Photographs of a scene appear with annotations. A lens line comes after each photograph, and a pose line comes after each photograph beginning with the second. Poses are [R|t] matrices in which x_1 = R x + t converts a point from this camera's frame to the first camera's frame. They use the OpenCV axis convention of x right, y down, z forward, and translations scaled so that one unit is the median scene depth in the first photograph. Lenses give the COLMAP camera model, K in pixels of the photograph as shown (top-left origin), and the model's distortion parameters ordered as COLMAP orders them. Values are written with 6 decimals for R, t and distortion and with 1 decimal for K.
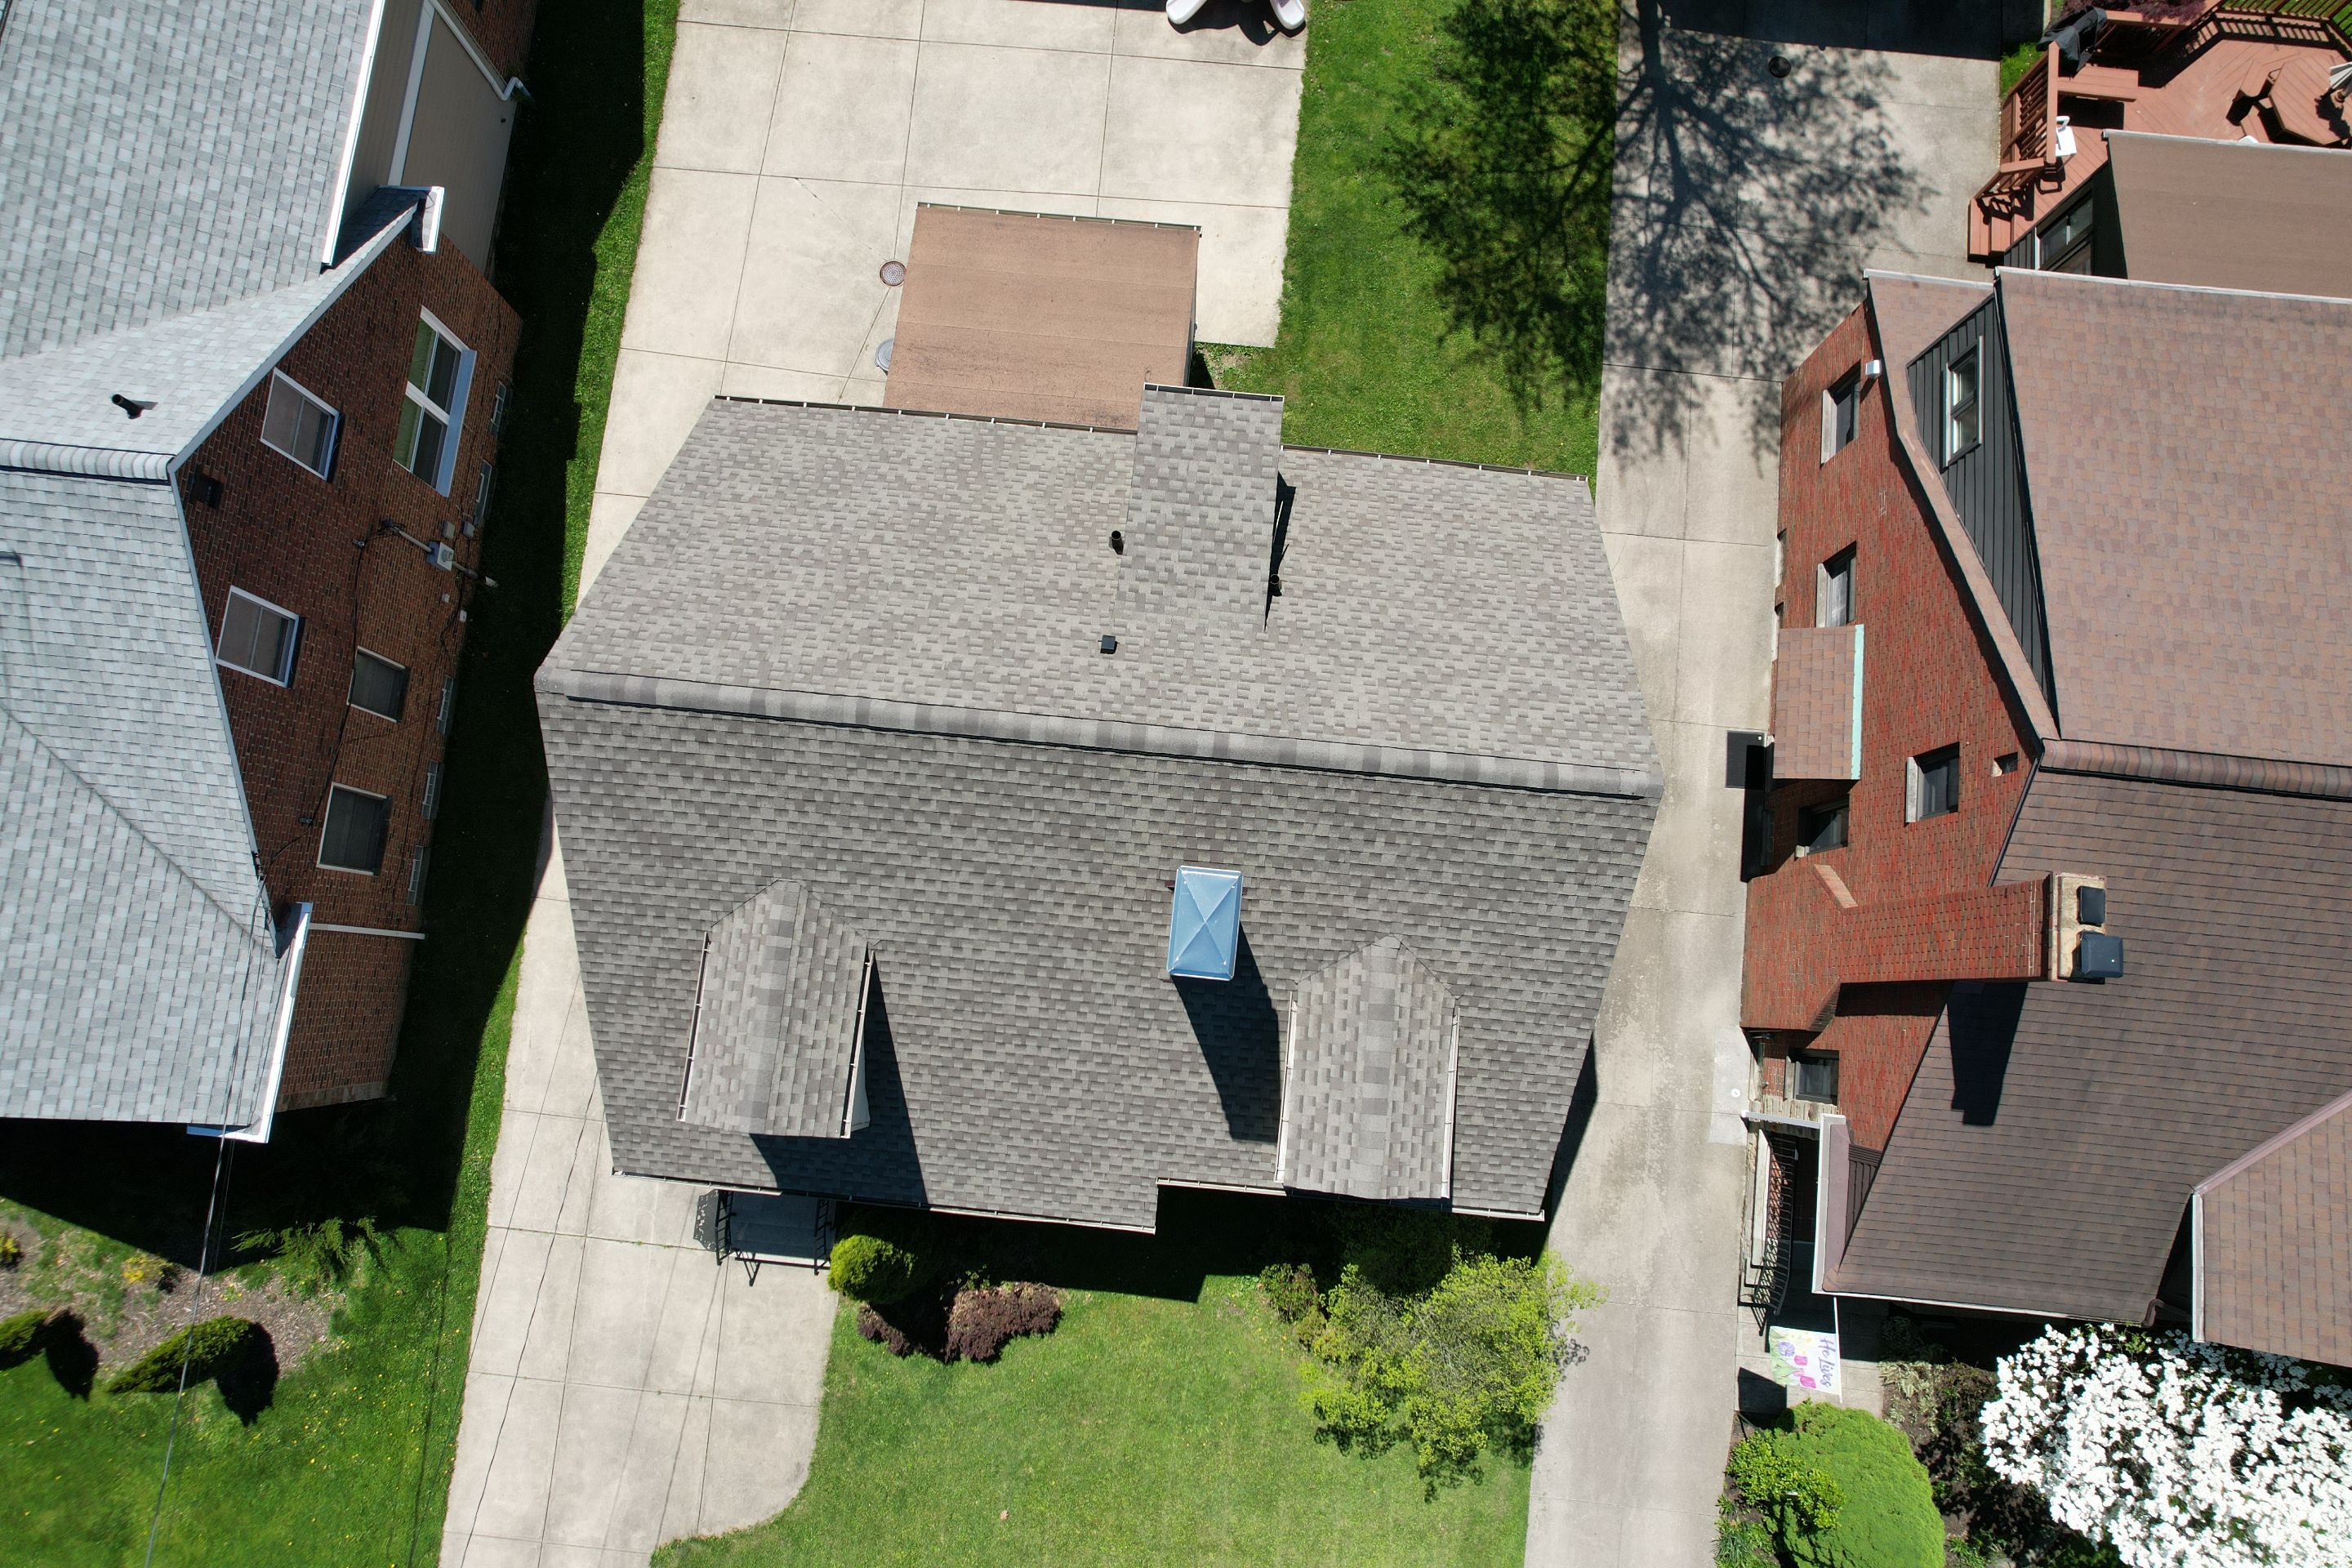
lens RADIAL K [[1499.8, 0, 1187.4], [0, 1499.8, 800.3], [0, 0, 1]] dist [-0.074290, 0.064170]
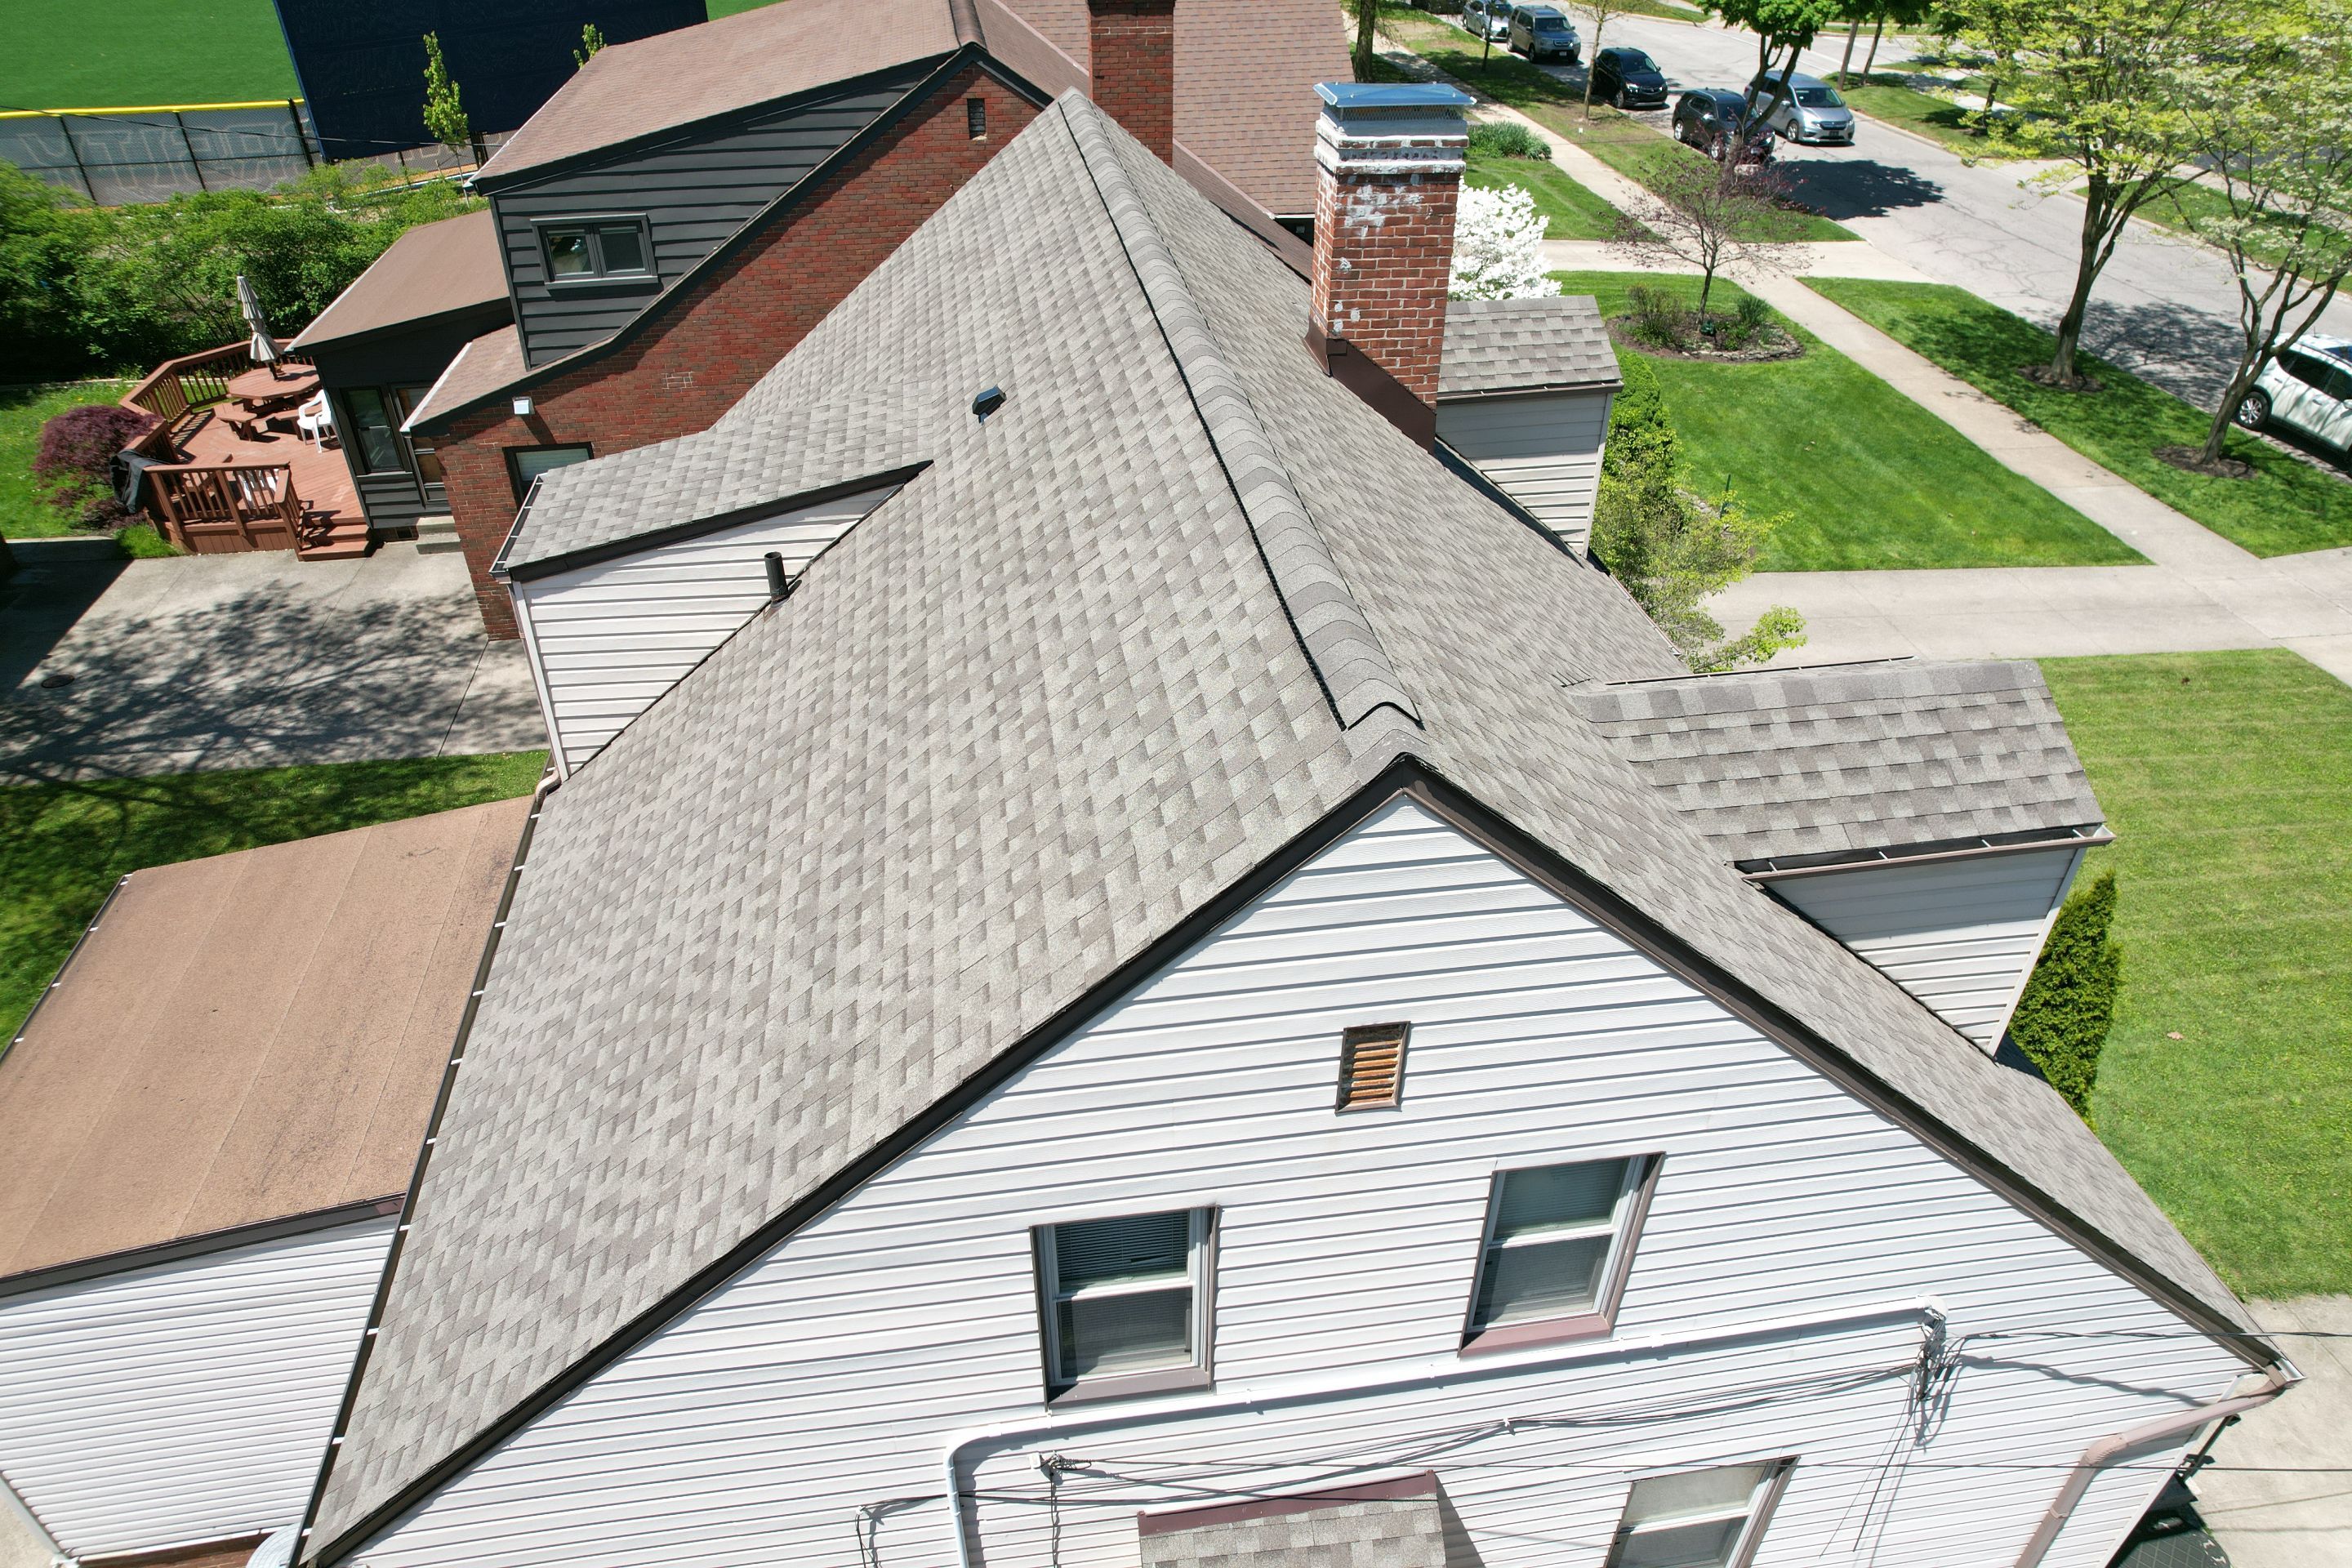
lens RADIAL K [[1499.8, 0, 1179.3], [0, 1499.8, 786.0], [0, 0, 1]] dist [-0.074290, 0.064170]
pose [[-0.246703, -0.569919, 0.783792, -0.566098], [0.958843, -0.026239, 0.282722, -0.182622], [-0.140563, 0.821282, 0.552936, 0.693003]]
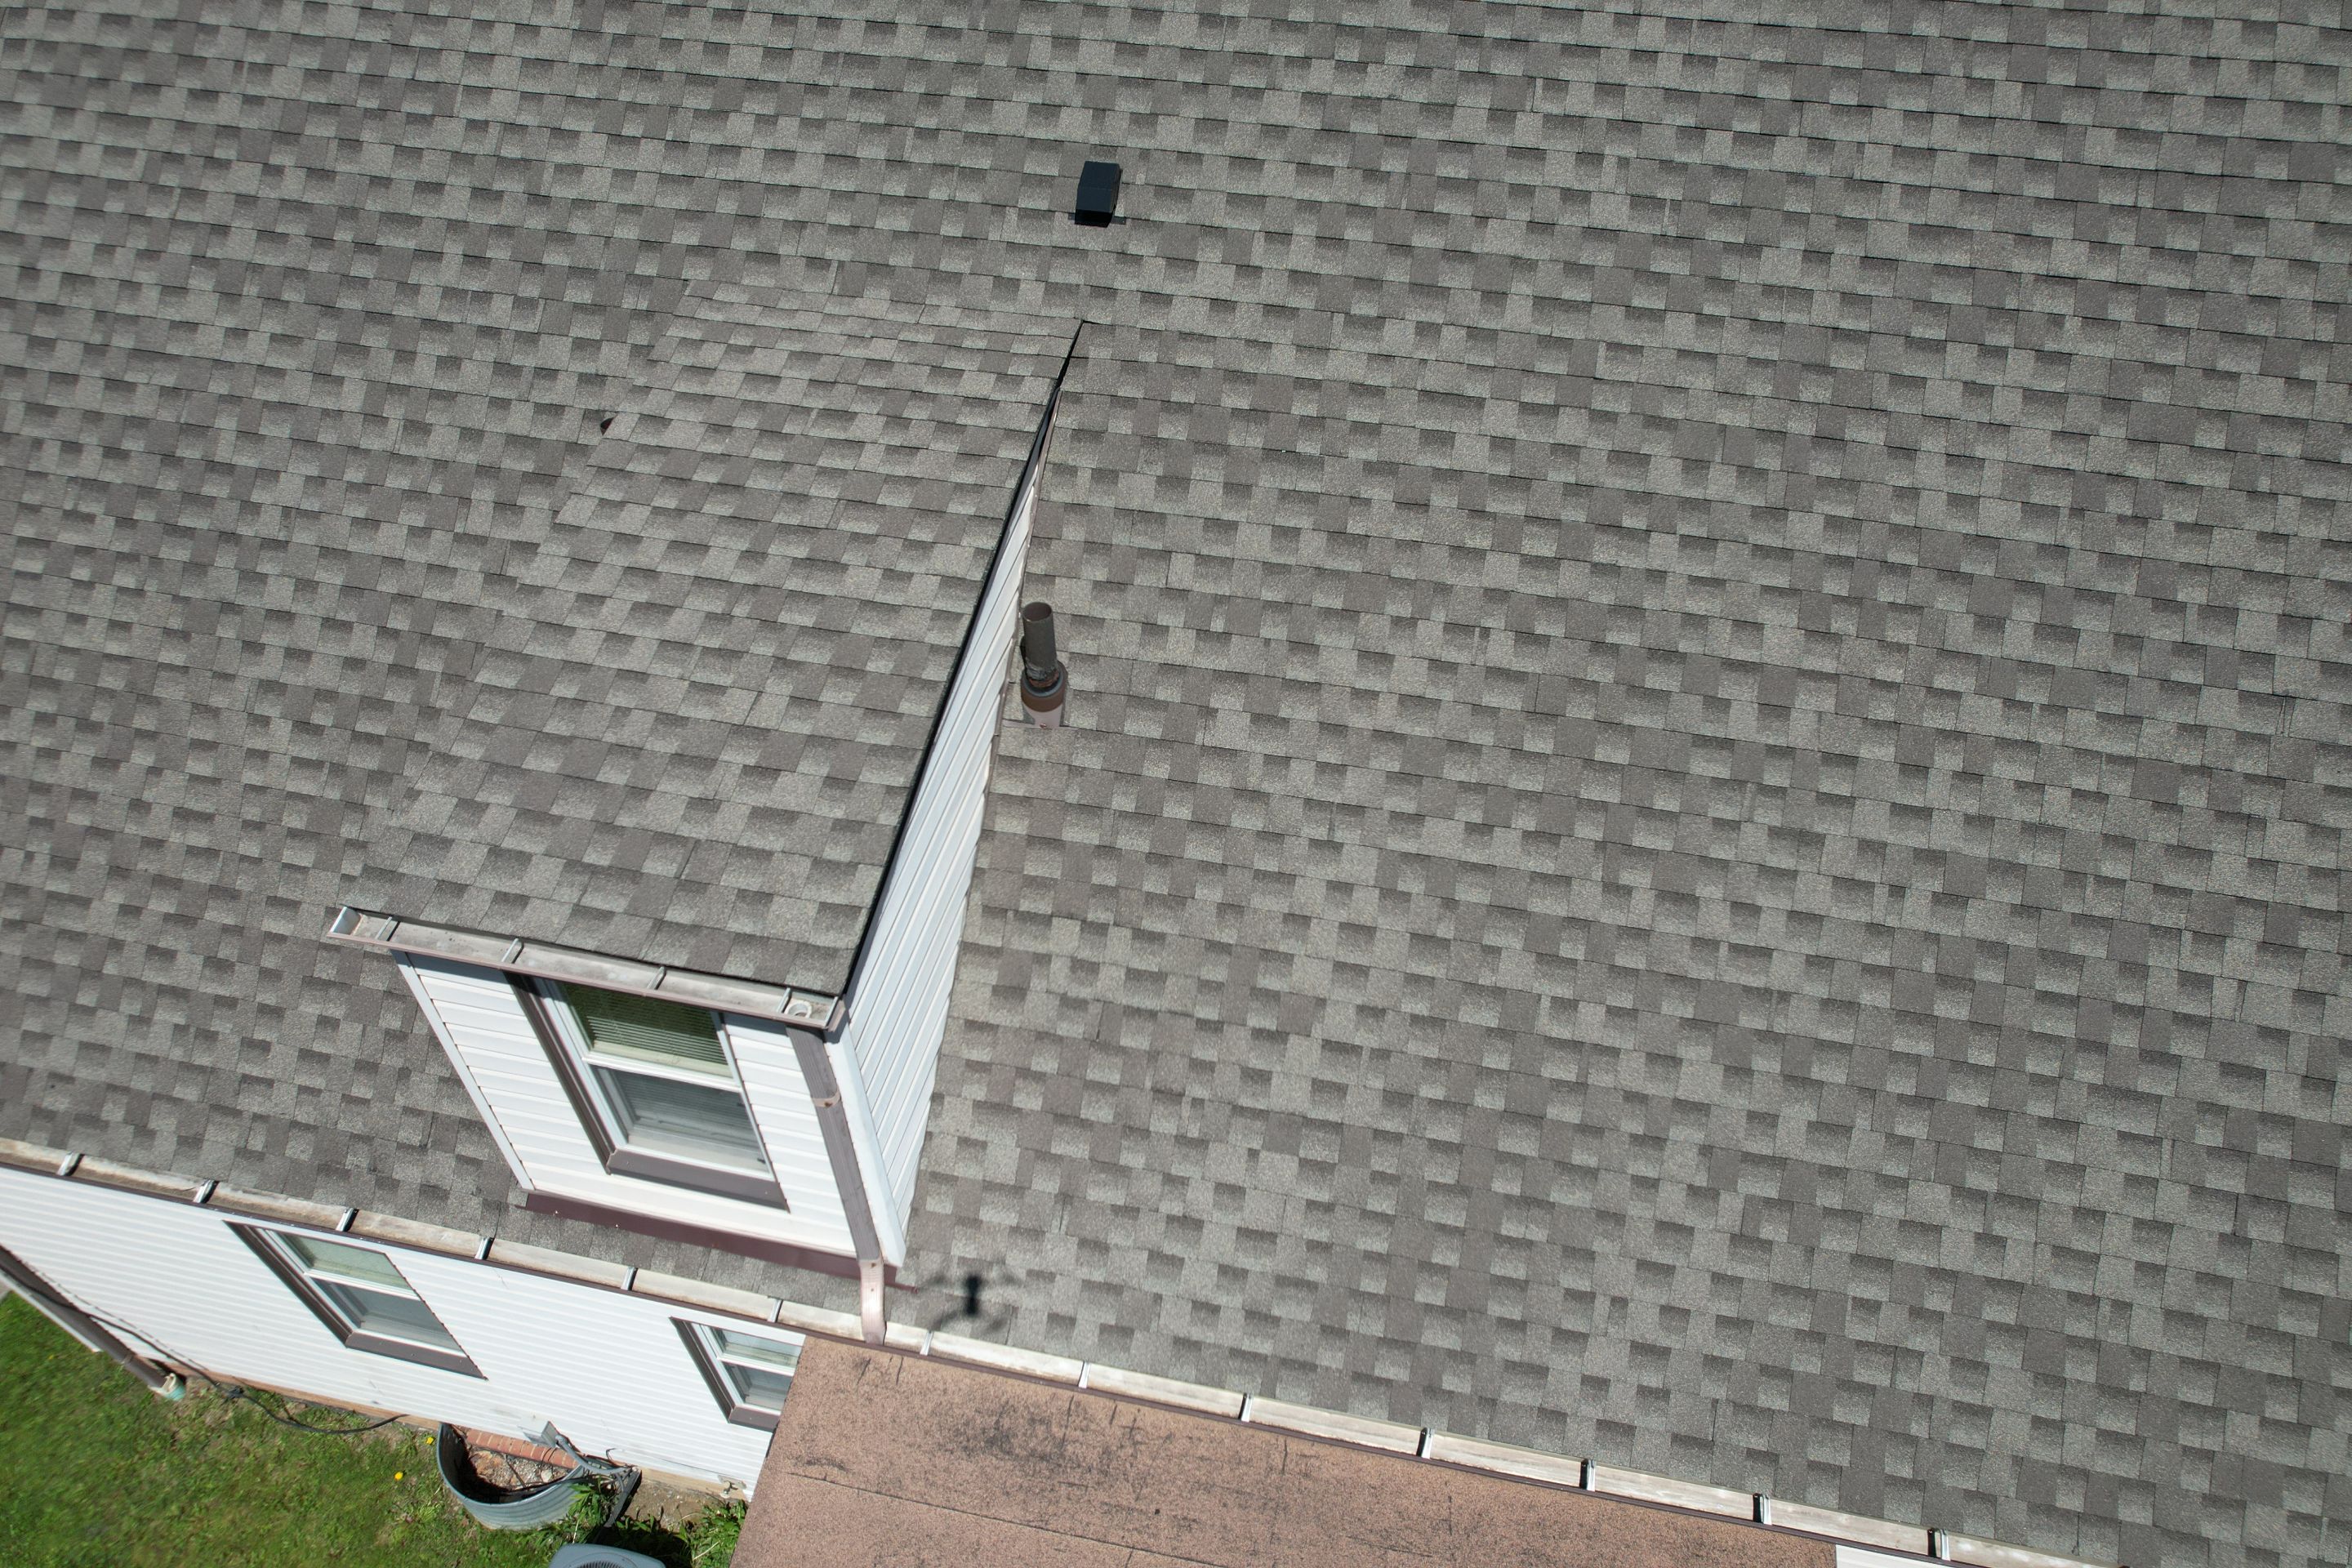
lens RADIAL K [[1499.8, 0, 1182.6], [0, 1499.8, 782.6], [0, 0, 1]] dist [-0.074290, 0.064170]
pose [[-0.994452, -0.088242, 0.057265, -0.095824], [0.099734, -0.617779, 0.780002, -0.429117], [-0.033452, 0.781385, 0.623152, 0.783783]]
